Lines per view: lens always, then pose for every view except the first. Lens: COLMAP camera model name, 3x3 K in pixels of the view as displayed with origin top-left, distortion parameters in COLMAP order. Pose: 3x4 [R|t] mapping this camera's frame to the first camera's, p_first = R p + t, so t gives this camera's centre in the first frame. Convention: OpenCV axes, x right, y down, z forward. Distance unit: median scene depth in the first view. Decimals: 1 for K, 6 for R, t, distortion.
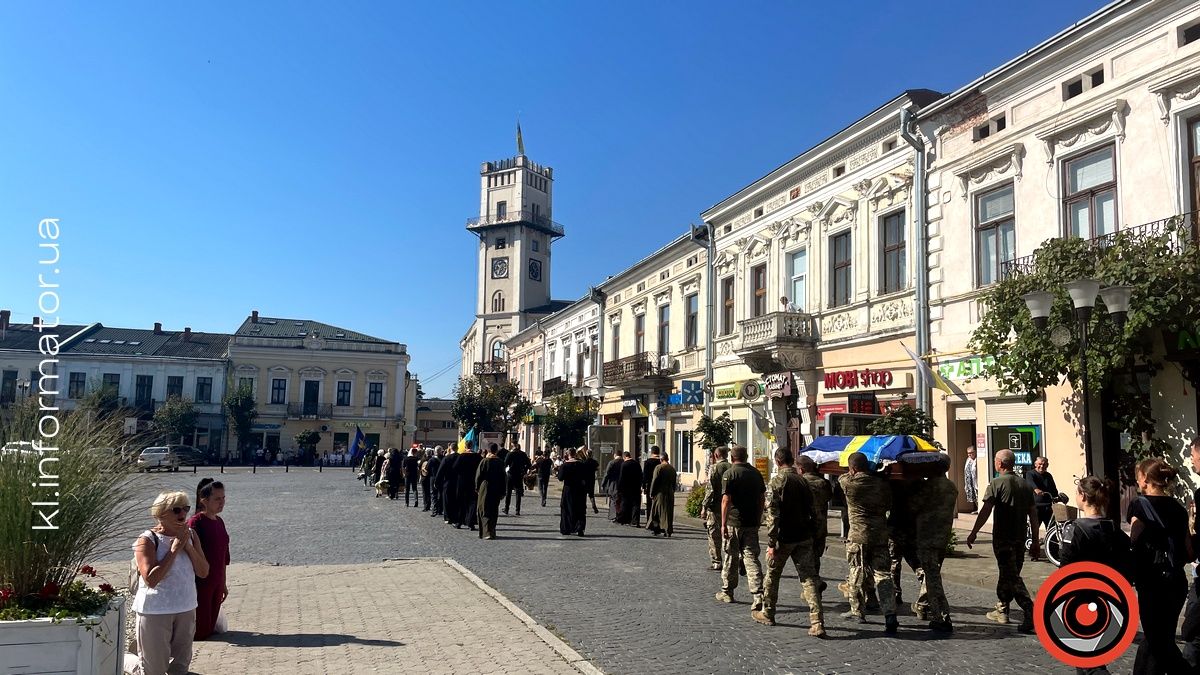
lens RADIAL K [[889.6, 0, 605.3], [0, 889.6, 343.5], [0, 0, 1]] dist [0.067351, -0.080510]
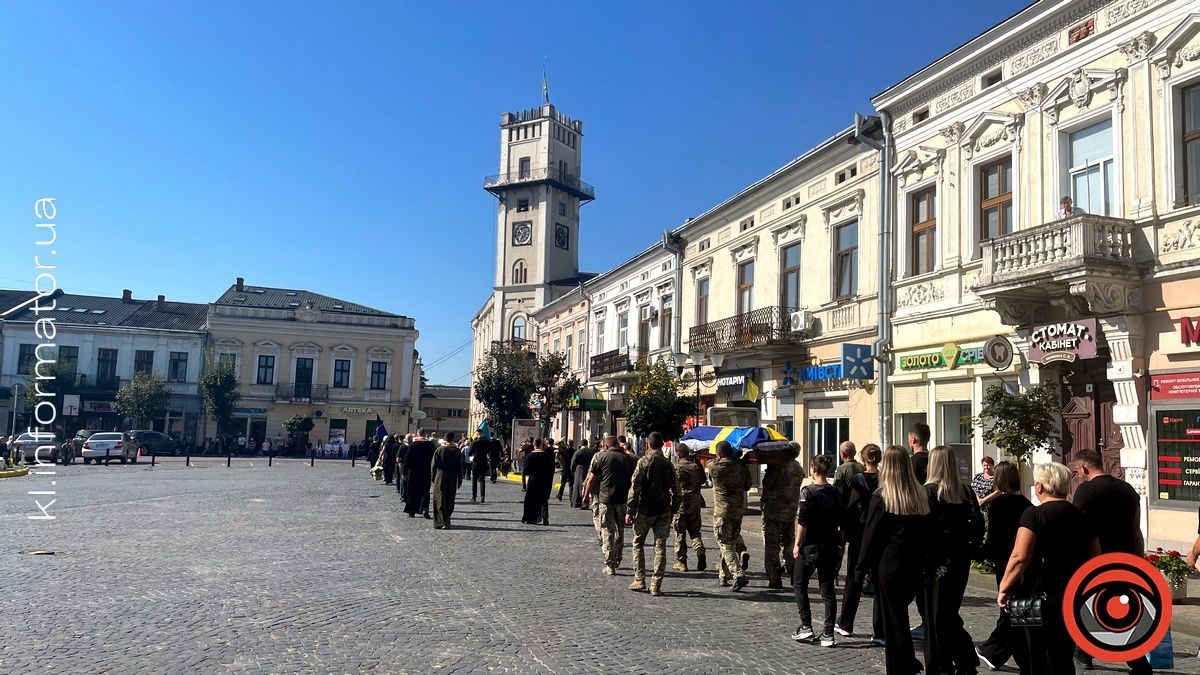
lens RADIAL K [[889.6, 0, 605.3], [0, 889.6, 343.5], [0, 0, 1]] dist [0.067351, -0.080510]
pose [[0.999909, 0.013248, 0.002553, -0.045096], [-0.013268, 0.999880, 0.007944, 0.018149], [-0.002448, -0.007977, 0.999965, 0.151739]]
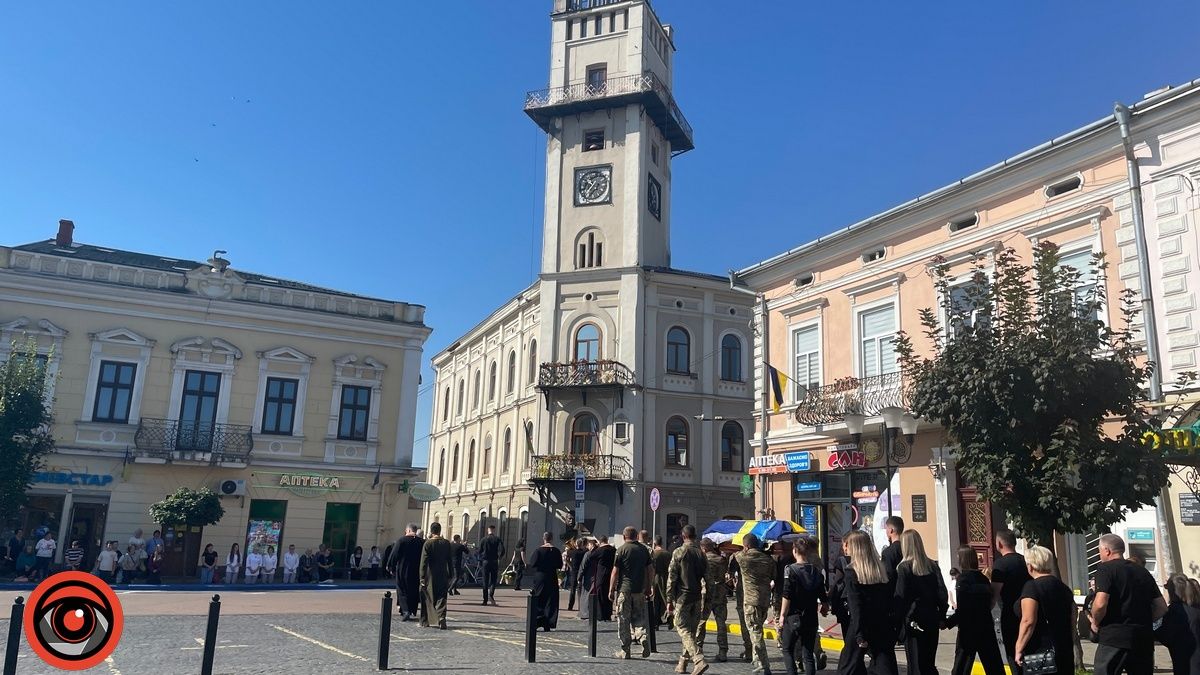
lens RADIAL K [[889.6, 0, 605.3], [0, 889.6, 343.5], [0, 0, 1]] dist [0.067351, -0.080510]
pose [[0.983429, 0.049185, 0.174497, -0.236886], [-0.030973, 0.993927, -0.105597, 0.072561], [-0.178631, 0.098443, 0.978979, 0.607666]]
